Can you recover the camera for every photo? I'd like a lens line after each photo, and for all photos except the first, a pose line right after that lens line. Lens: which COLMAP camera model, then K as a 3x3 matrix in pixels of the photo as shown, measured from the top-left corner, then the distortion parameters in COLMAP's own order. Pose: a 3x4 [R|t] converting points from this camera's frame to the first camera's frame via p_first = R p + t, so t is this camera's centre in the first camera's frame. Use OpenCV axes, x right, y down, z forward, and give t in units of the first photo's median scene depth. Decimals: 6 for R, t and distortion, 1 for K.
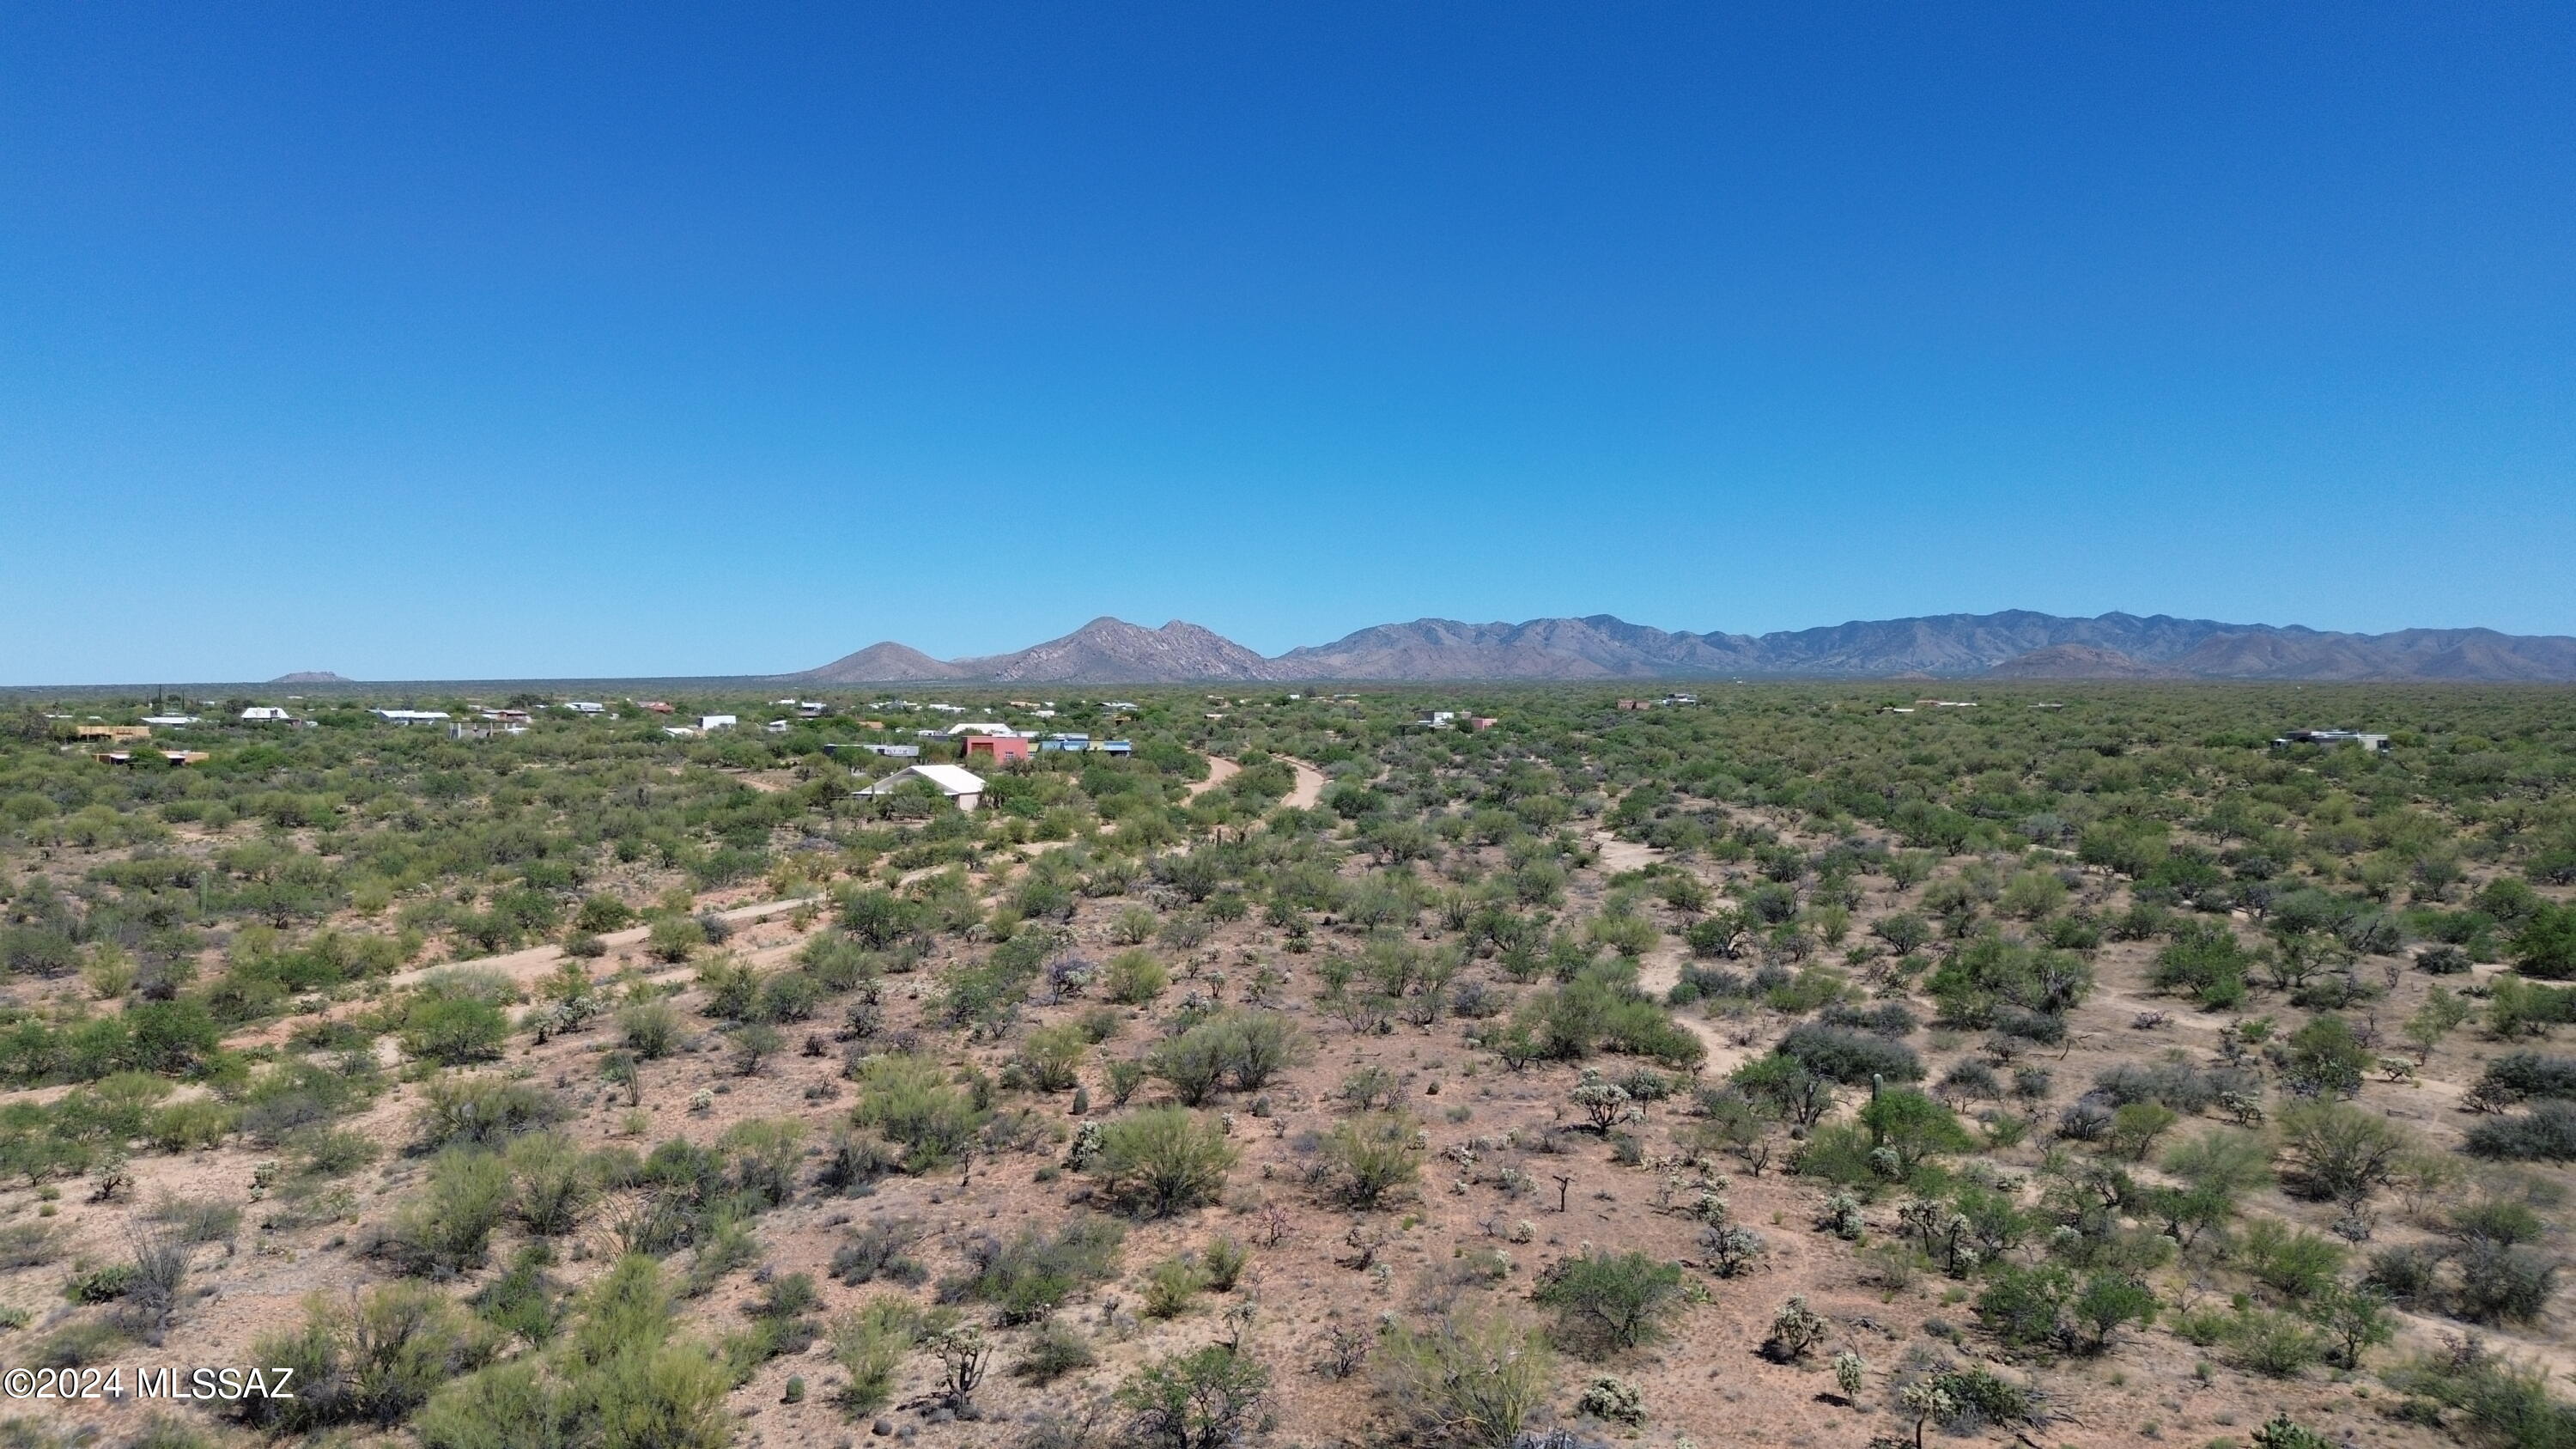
lens RADIAL K [[1829.7, 0, 1292.2], [0, 1829.7, 708.7], [0, 0, 1]] dist [0.077738, -0.085395]
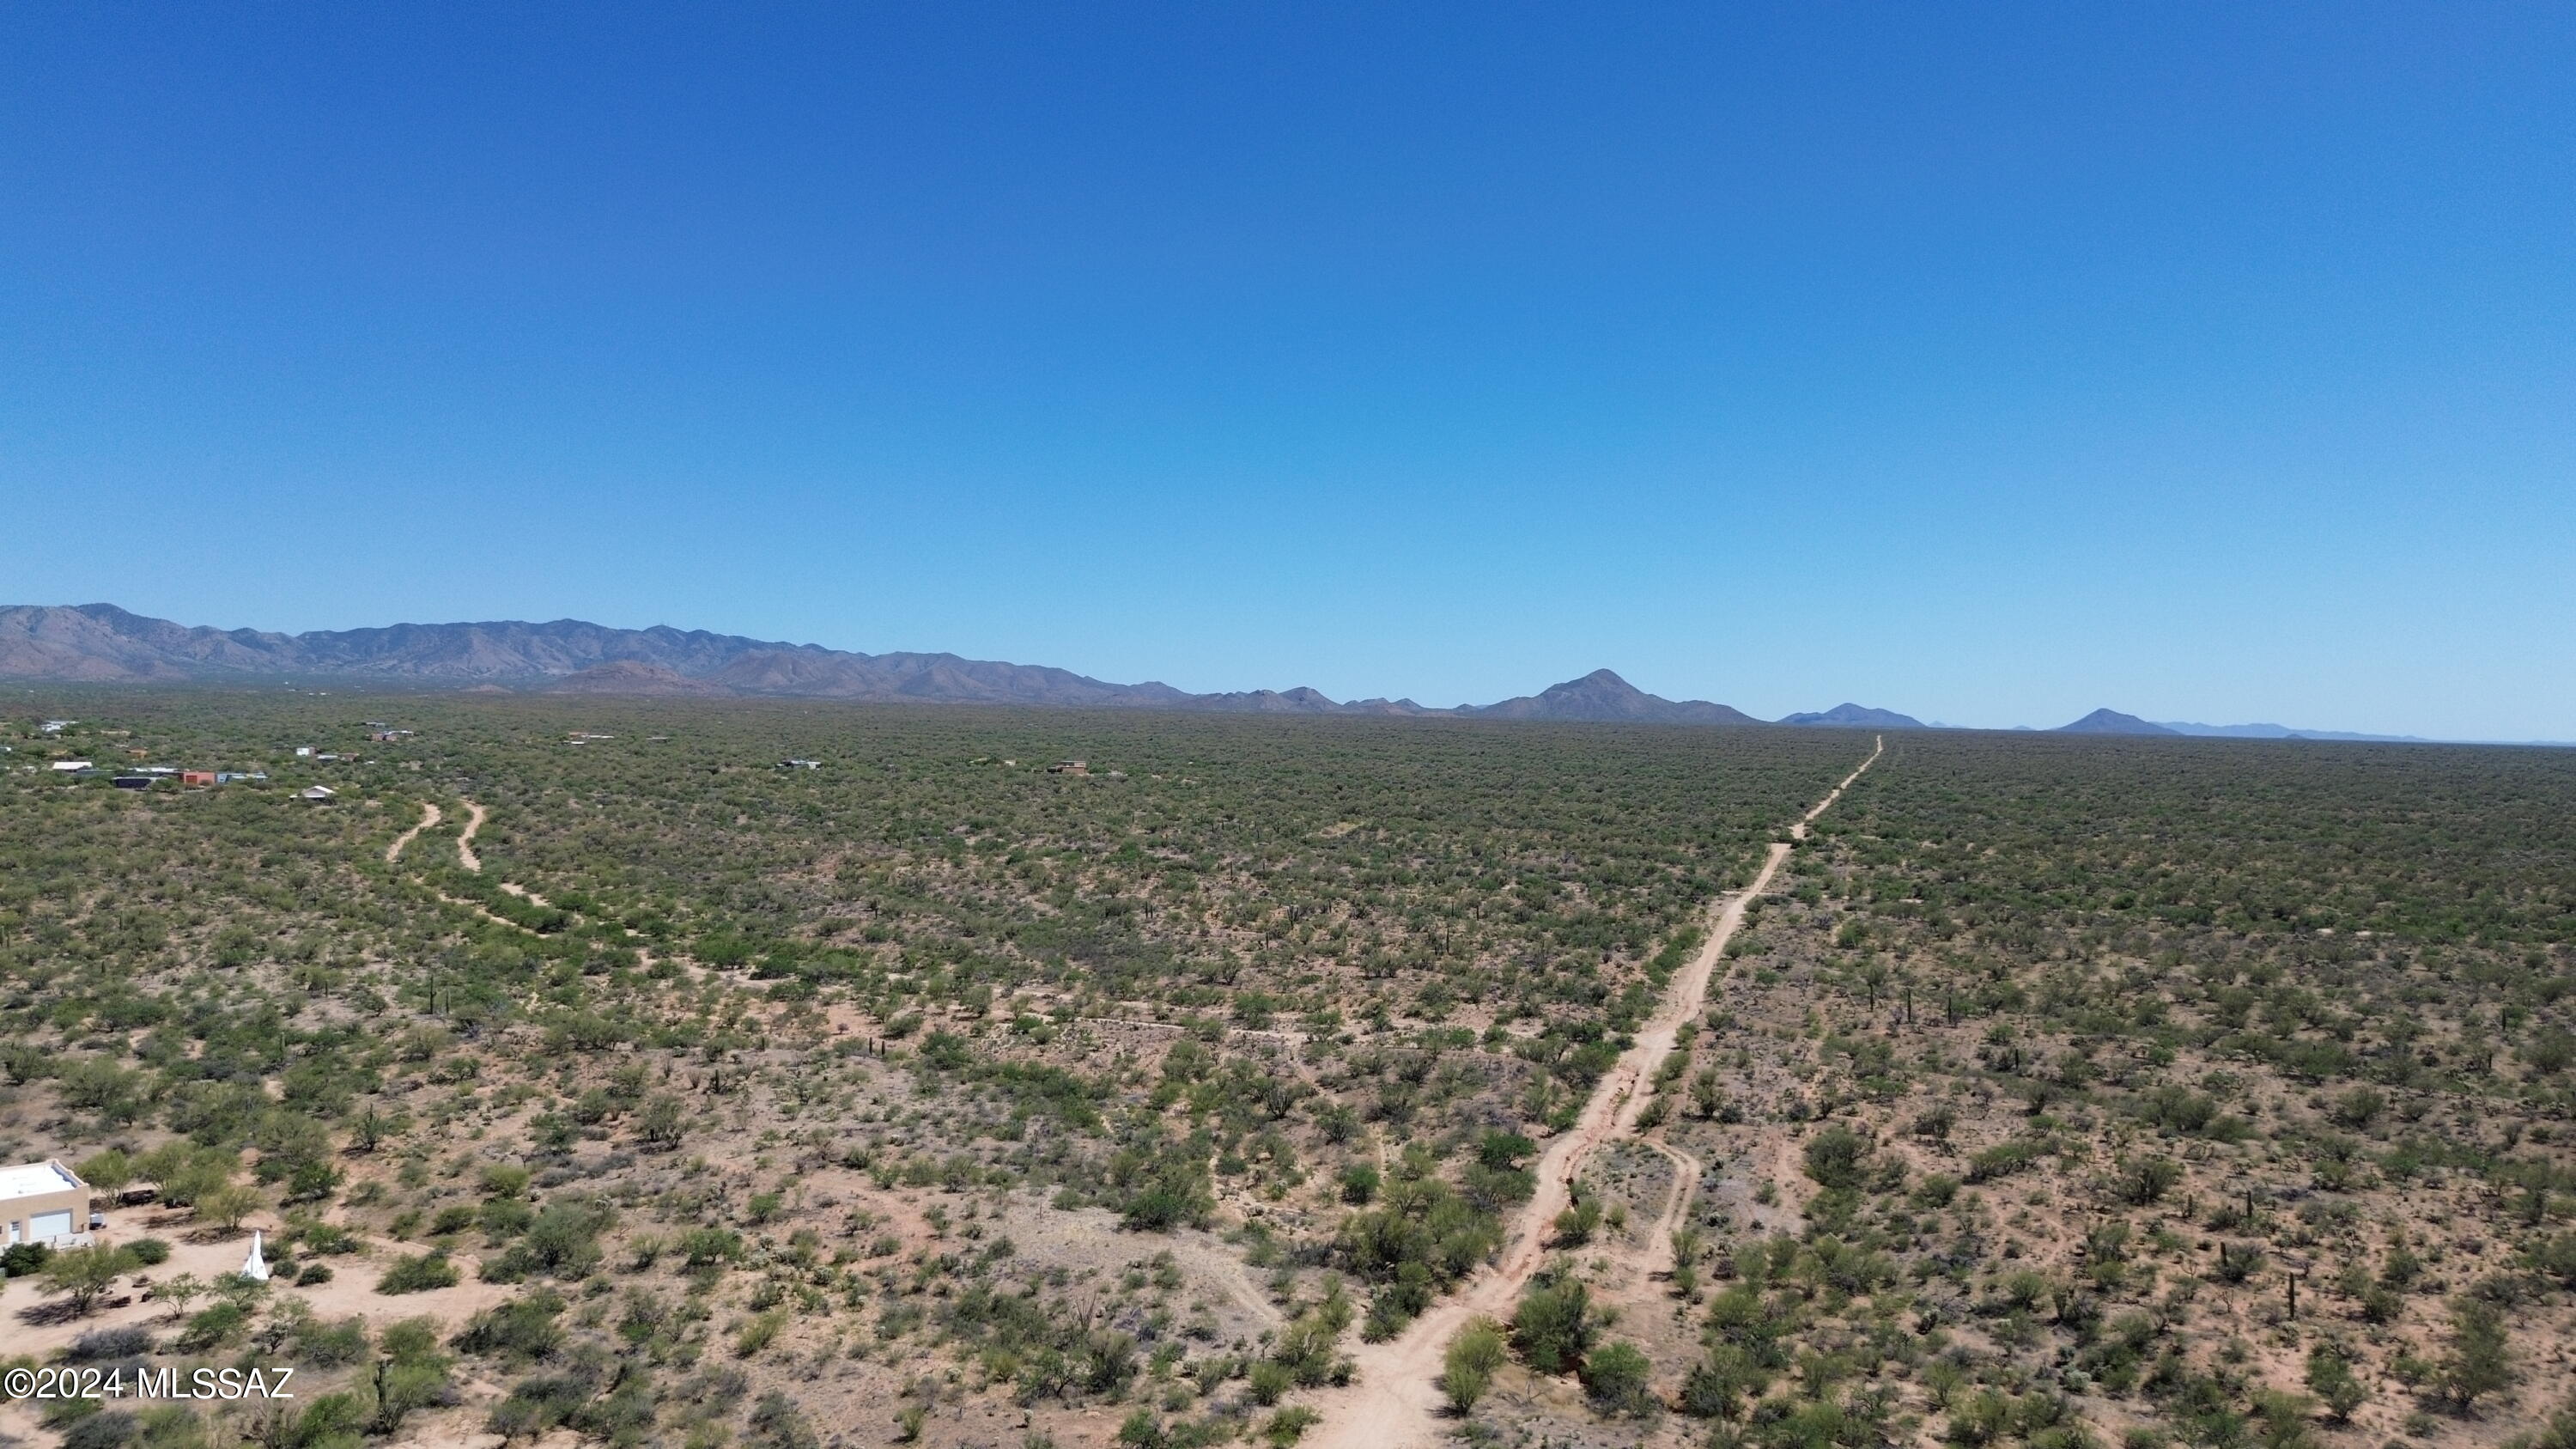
lens RADIAL K [[1830.5, 0, 1330.9], [0, 1830.5, 722.9], [0, 0, 1]] dist [0.041074, -0.074248]
pose [[0.717876, 0.004520, 0.696156, -0.048487], [-0.008627, 0.999960, 0.002404, -0.003674], [-0.696117, -0.007731, 0.717887, -0.094885]]
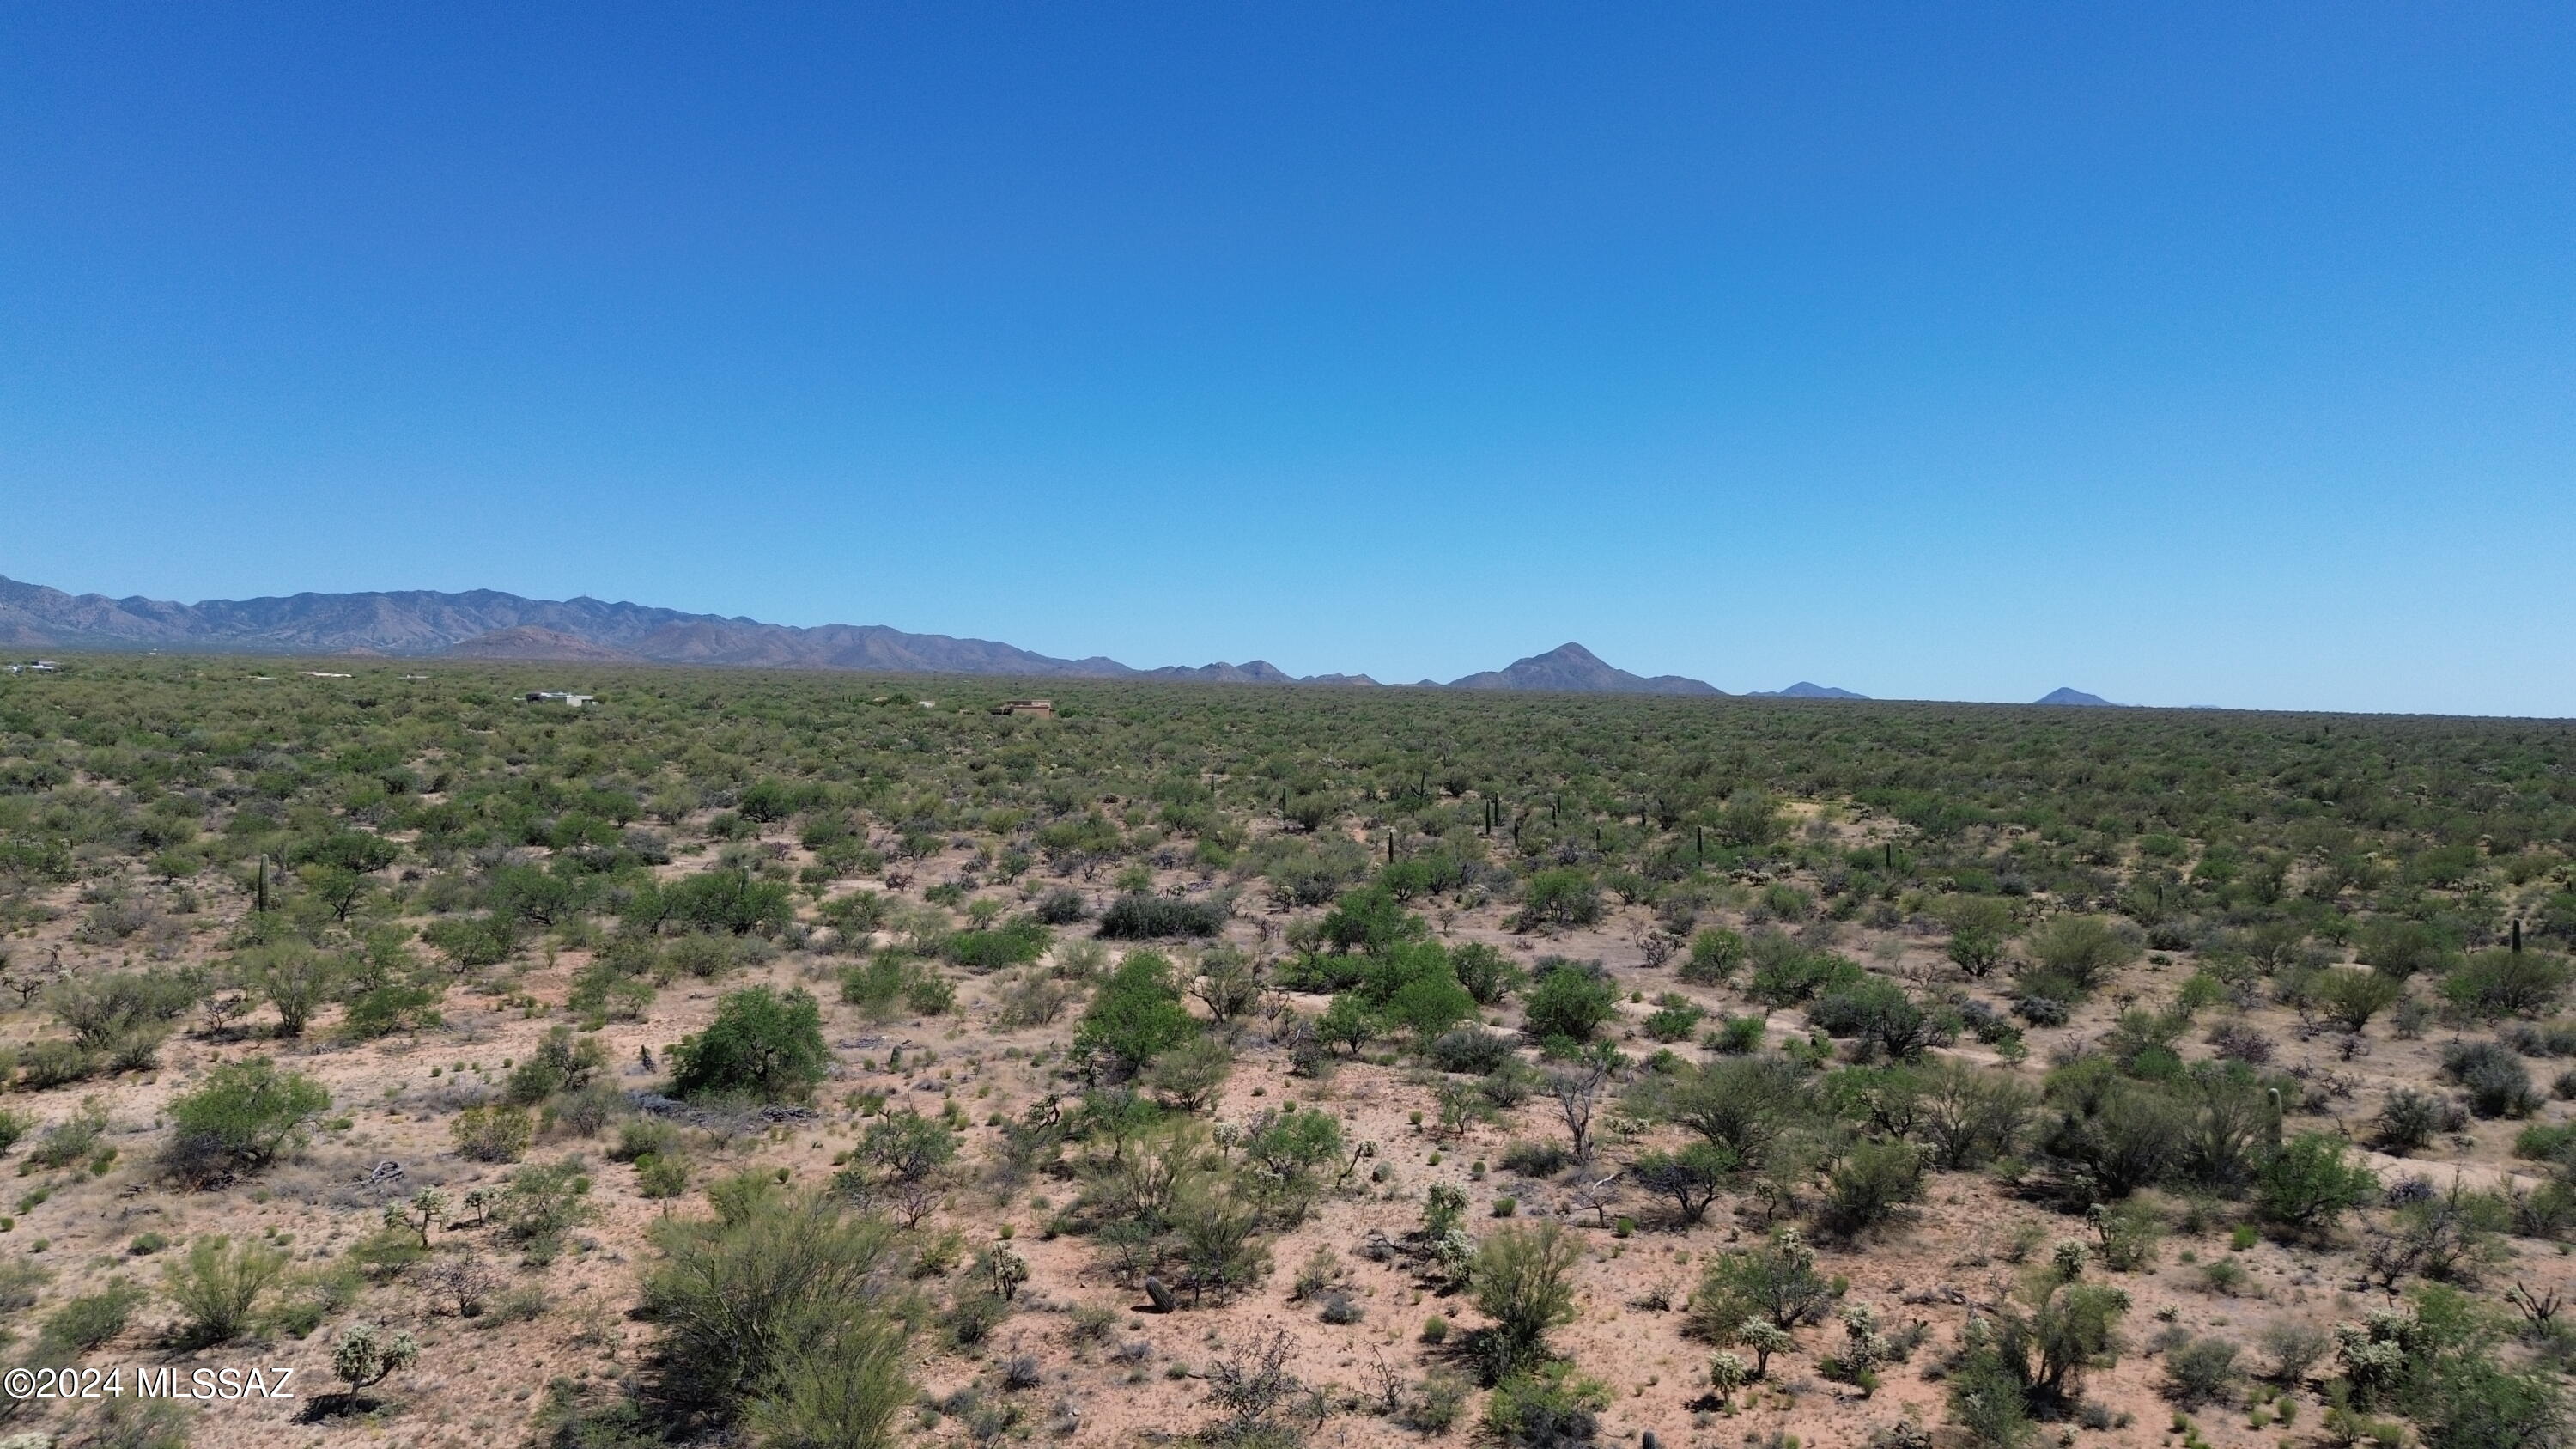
lens RADIAL K [[1825.0, 0, 1311.6], [0, 1825.0, 739.1], [0, 0, 1]] dist [0.056825, -0.066343]
pose [[0.702713, -0.007573, 0.711433, -0.001514], [-0.011117, 0.999704, 0.021623, 0.001069], [-0.711386, -0.023103, 0.702421, -0.028837]]
